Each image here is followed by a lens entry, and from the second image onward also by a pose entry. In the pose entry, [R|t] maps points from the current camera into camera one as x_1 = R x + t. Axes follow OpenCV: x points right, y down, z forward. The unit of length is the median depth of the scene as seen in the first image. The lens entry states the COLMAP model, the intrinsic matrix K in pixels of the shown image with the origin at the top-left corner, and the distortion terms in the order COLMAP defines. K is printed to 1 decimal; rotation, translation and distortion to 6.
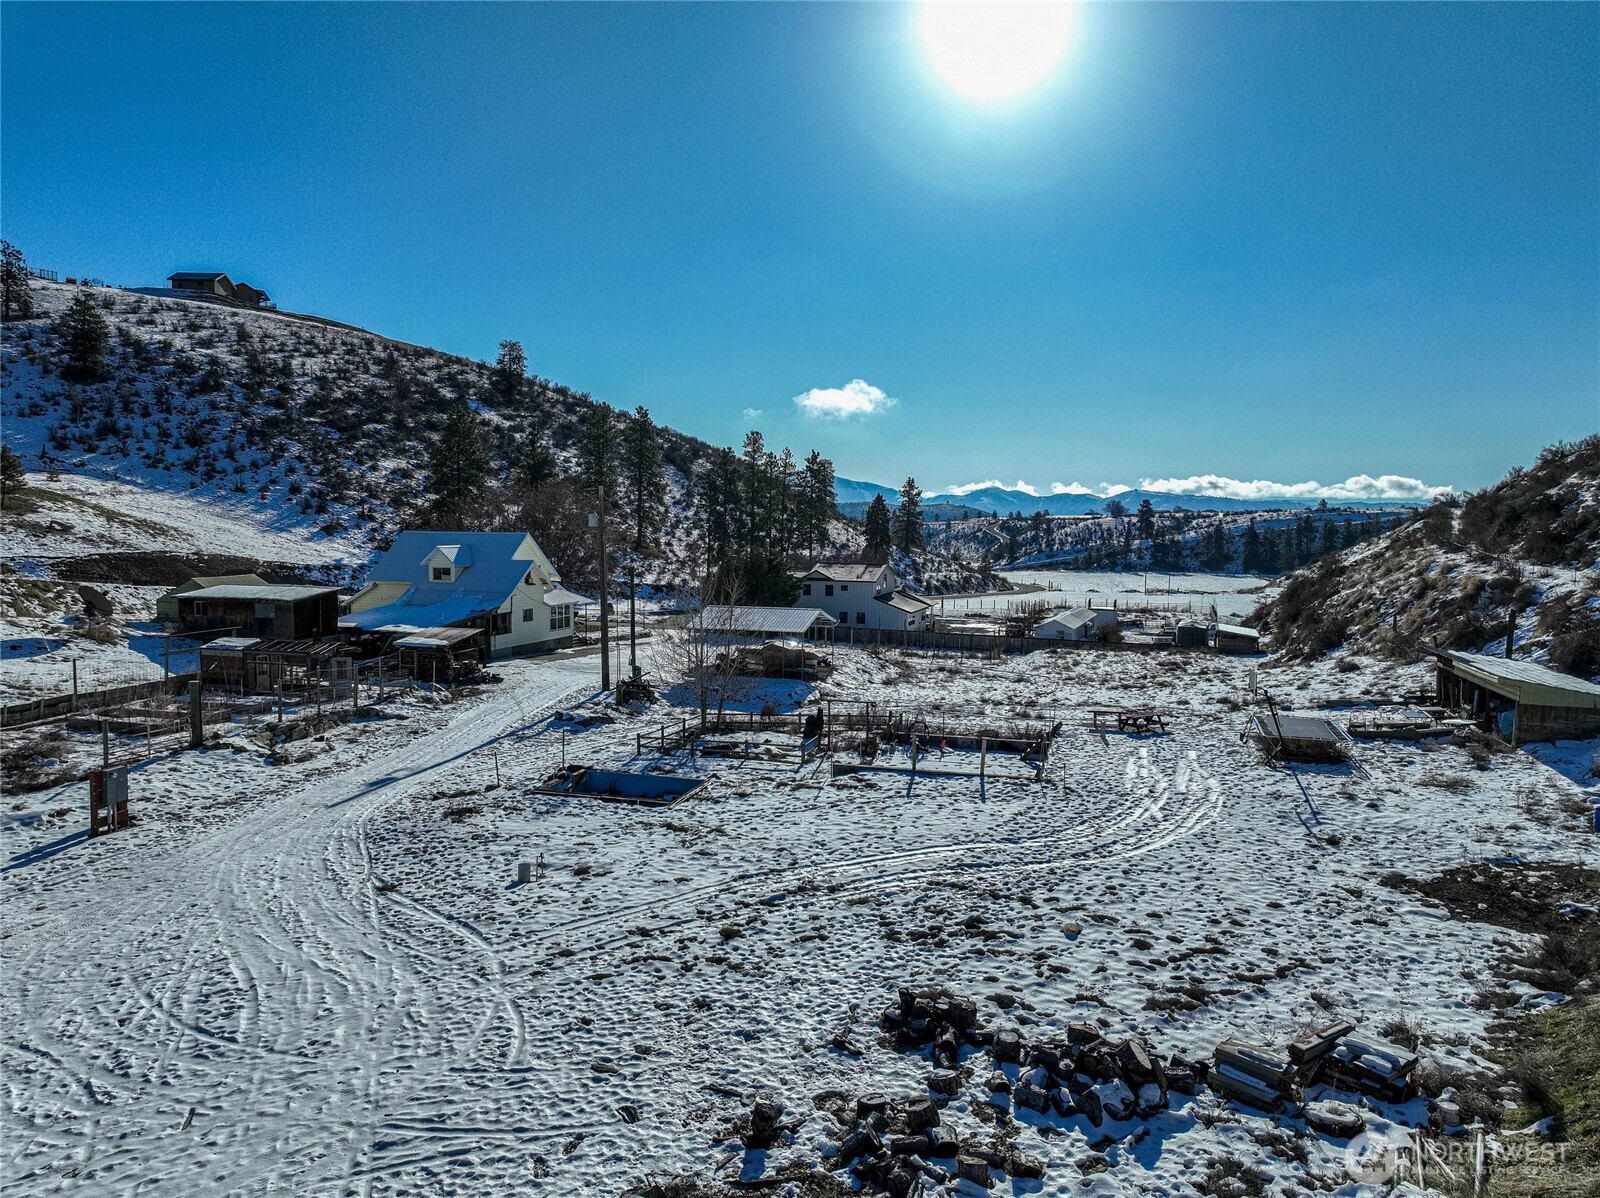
lens RADIAL K [[1121.8, 0, 802.4], [0, 1121.8, 606.3], [0, 0, 1]] dist [-0.005493, 0.023812]
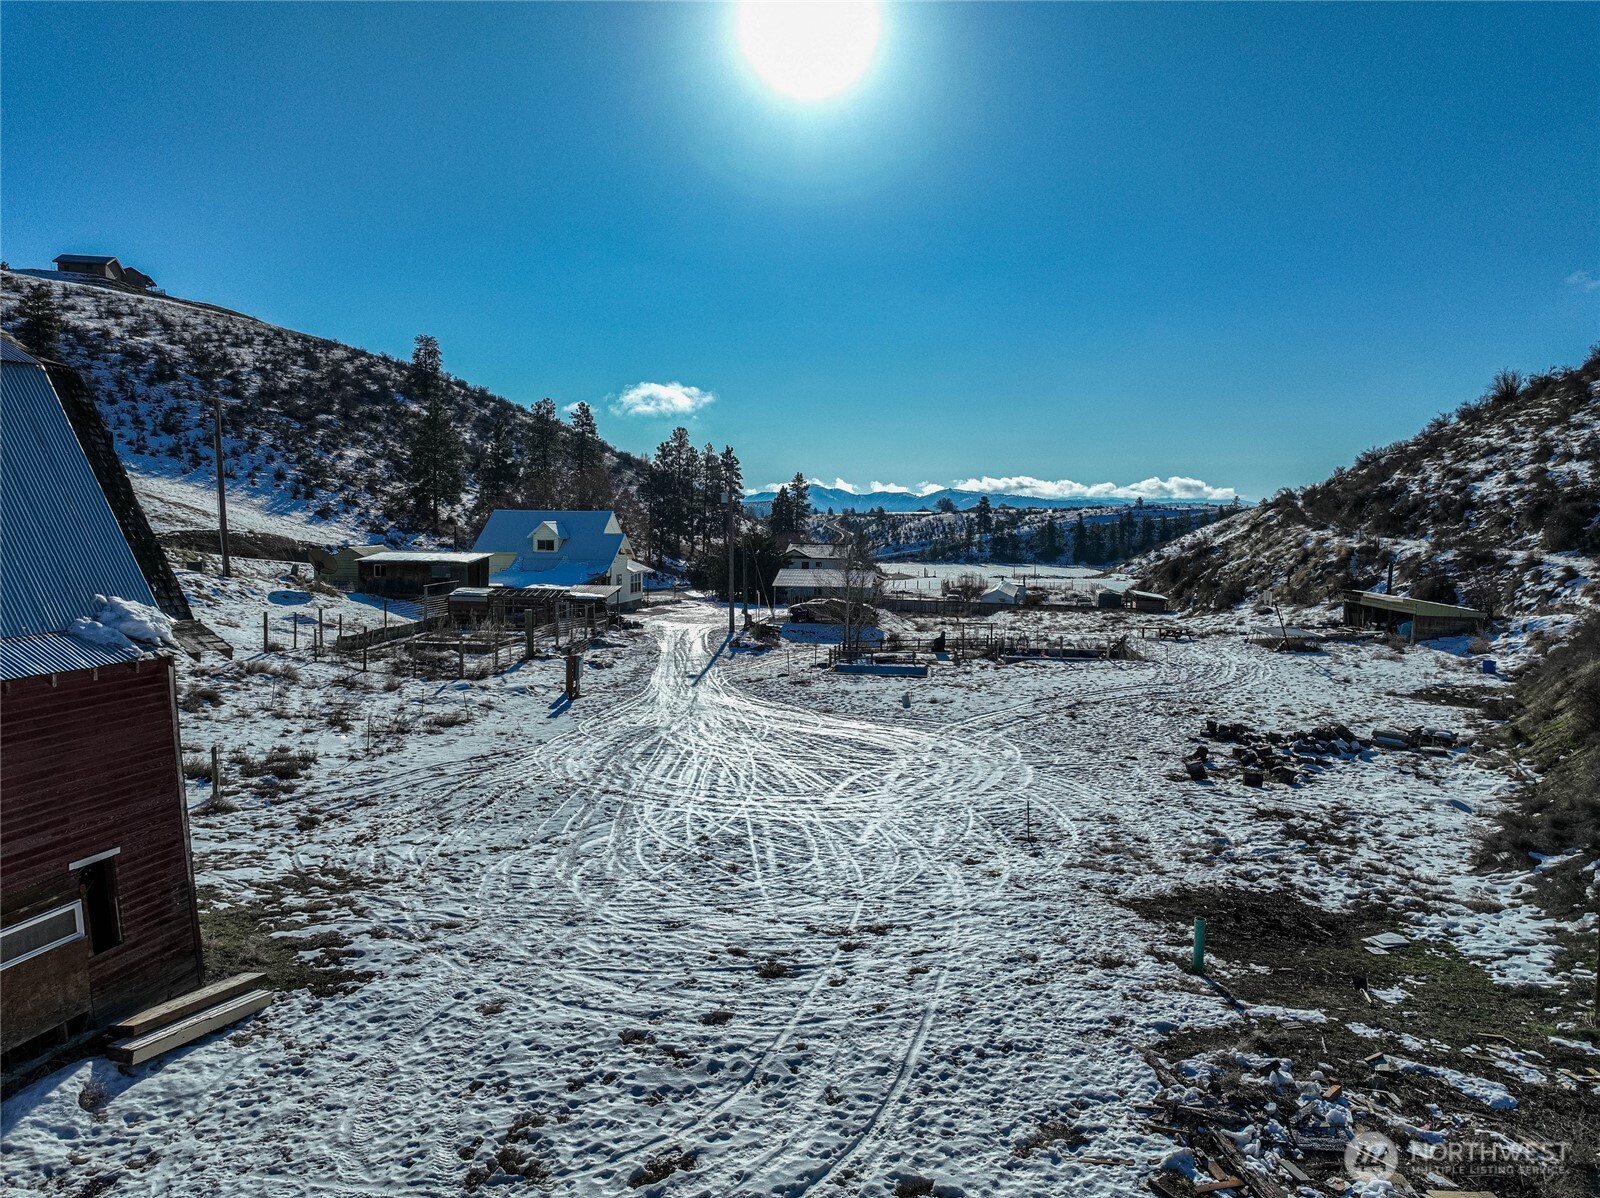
lens RADIAL K [[1121.8, 0, 802.4], [0, 1121.8, 606.3], [0, 0, 1]] dist [-0.005493, 0.023812]
pose [[0.987497, -0.008724, 0.157395, -0.123399], [0.008339, 0.999960, 0.003106, 0.017686], [-0.157416, -0.001755, 0.987531, -0.110057]]
